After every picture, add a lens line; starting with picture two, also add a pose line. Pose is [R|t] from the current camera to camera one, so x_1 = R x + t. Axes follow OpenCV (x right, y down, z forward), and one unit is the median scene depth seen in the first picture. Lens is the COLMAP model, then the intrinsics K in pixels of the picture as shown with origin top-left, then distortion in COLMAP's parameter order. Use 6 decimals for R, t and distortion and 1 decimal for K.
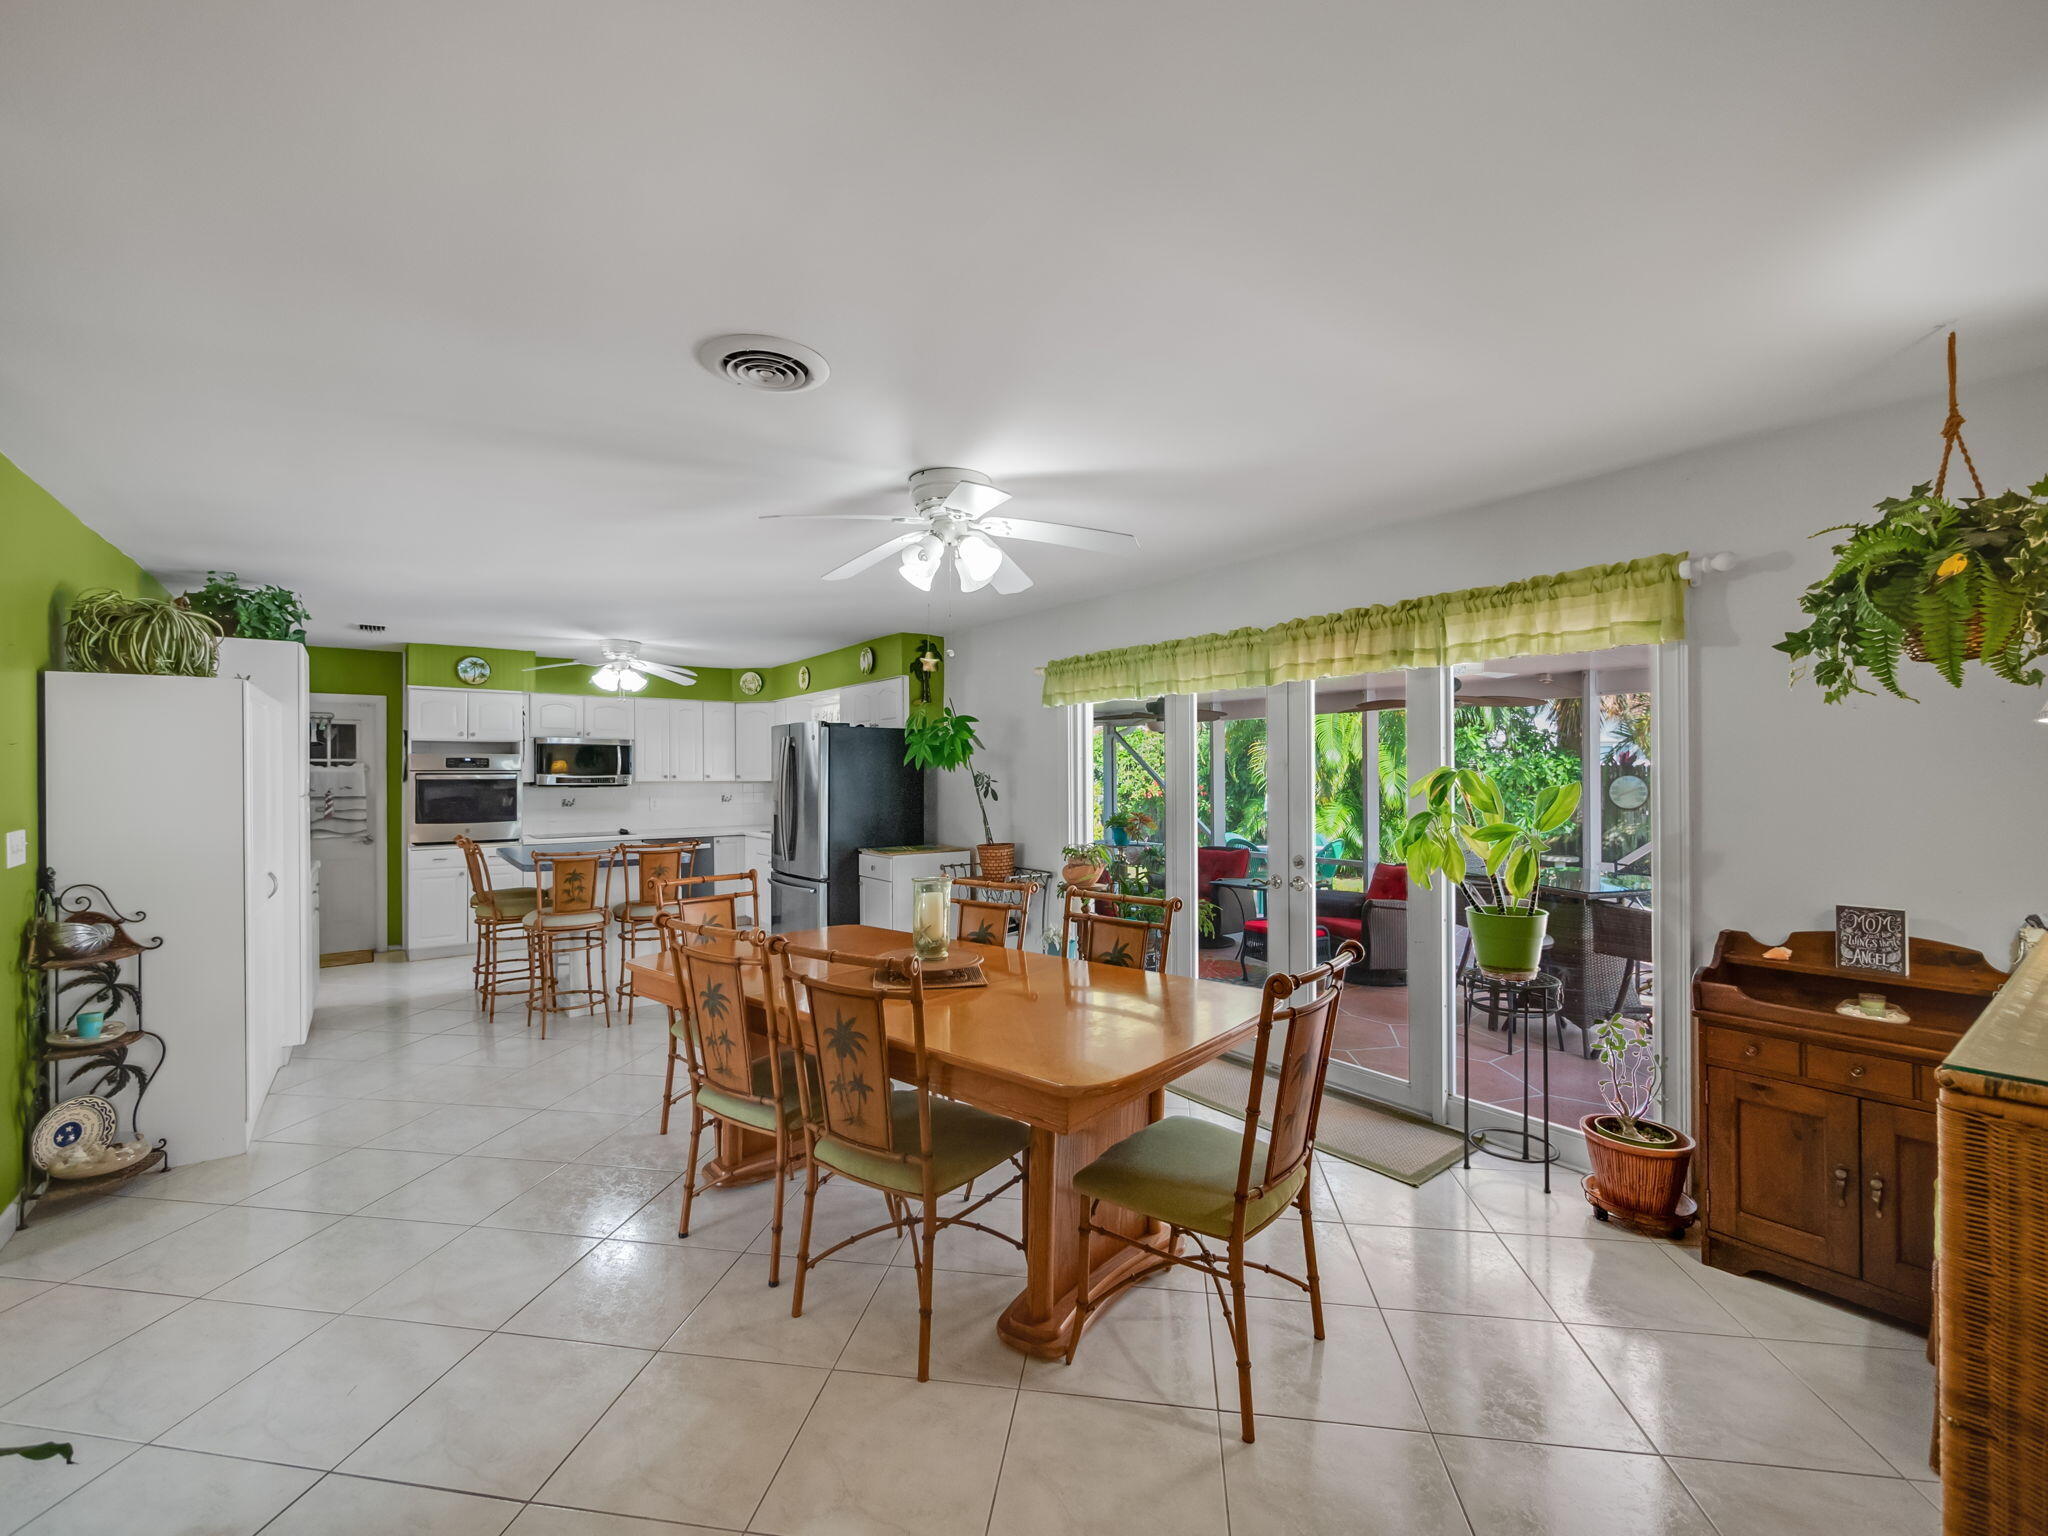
lens RADIAL K [[873.4, 0, 1024.0], [0, 873.4, 768.0], [0, 0, 1]] dist [-0.001401, -0.000115]
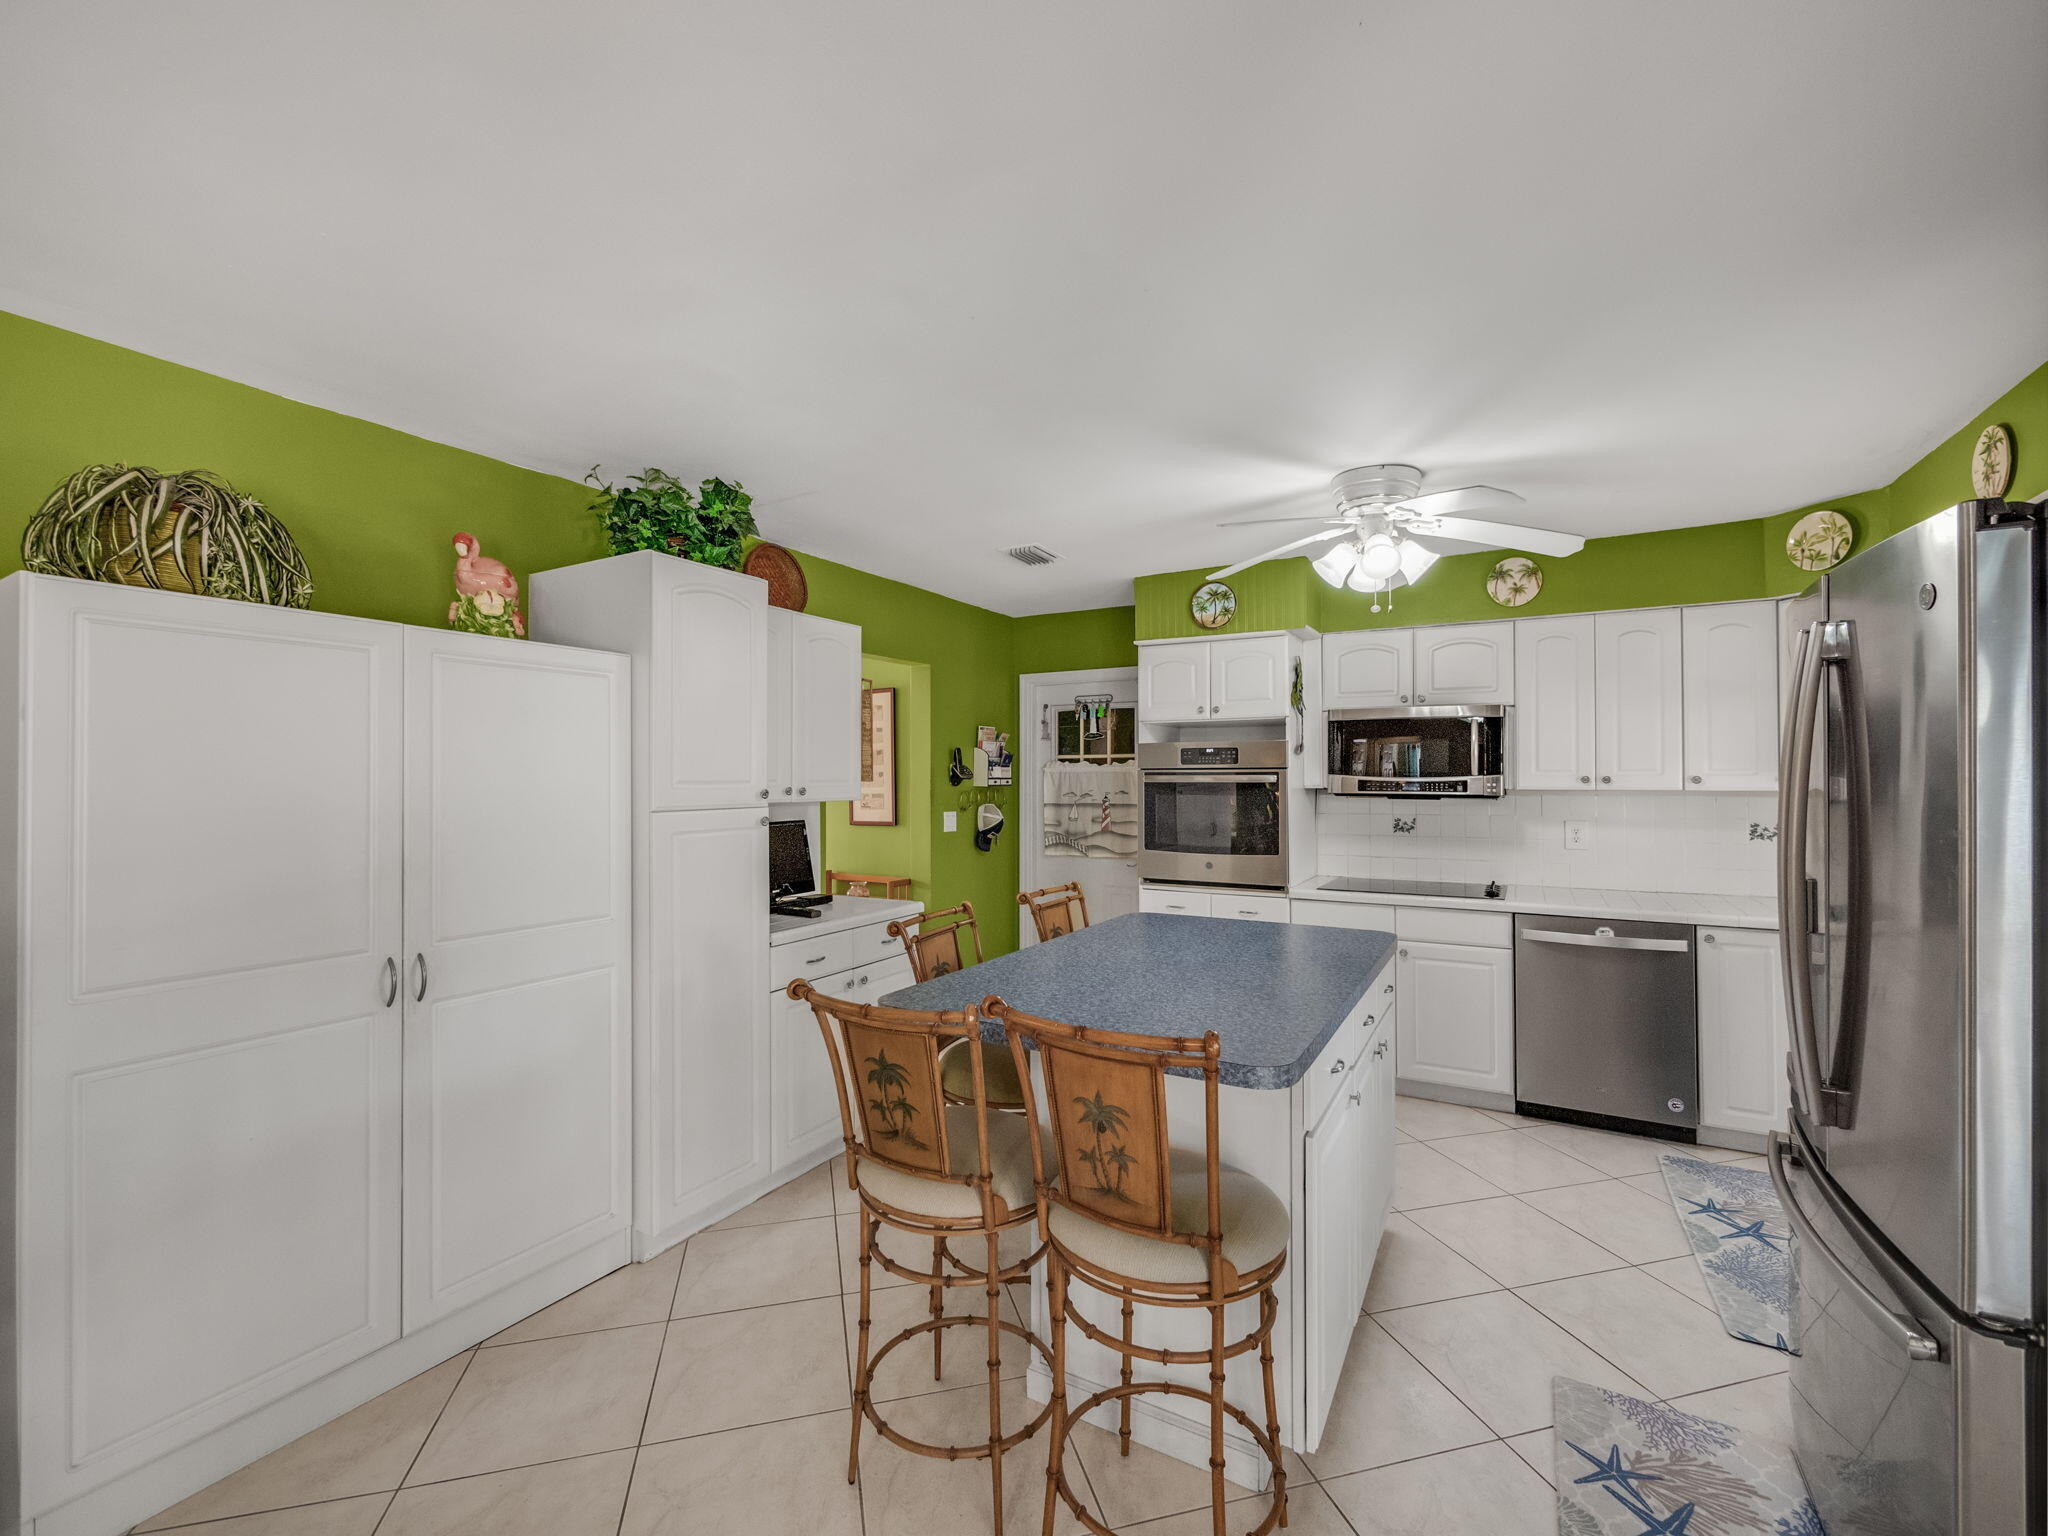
lens RADIAL K [[873.4, 0, 1024.0], [0, 873.4, 768.0], [0, 0, 1]] dist [-0.001401, -0.000115]
pose [[0.405767, -0.007014, -0.913950, -0.121850], [0.004598, 0.999974, -0.005633, 0.005574], [0.913965, -0.001916, 0.405789, 0.618738]]
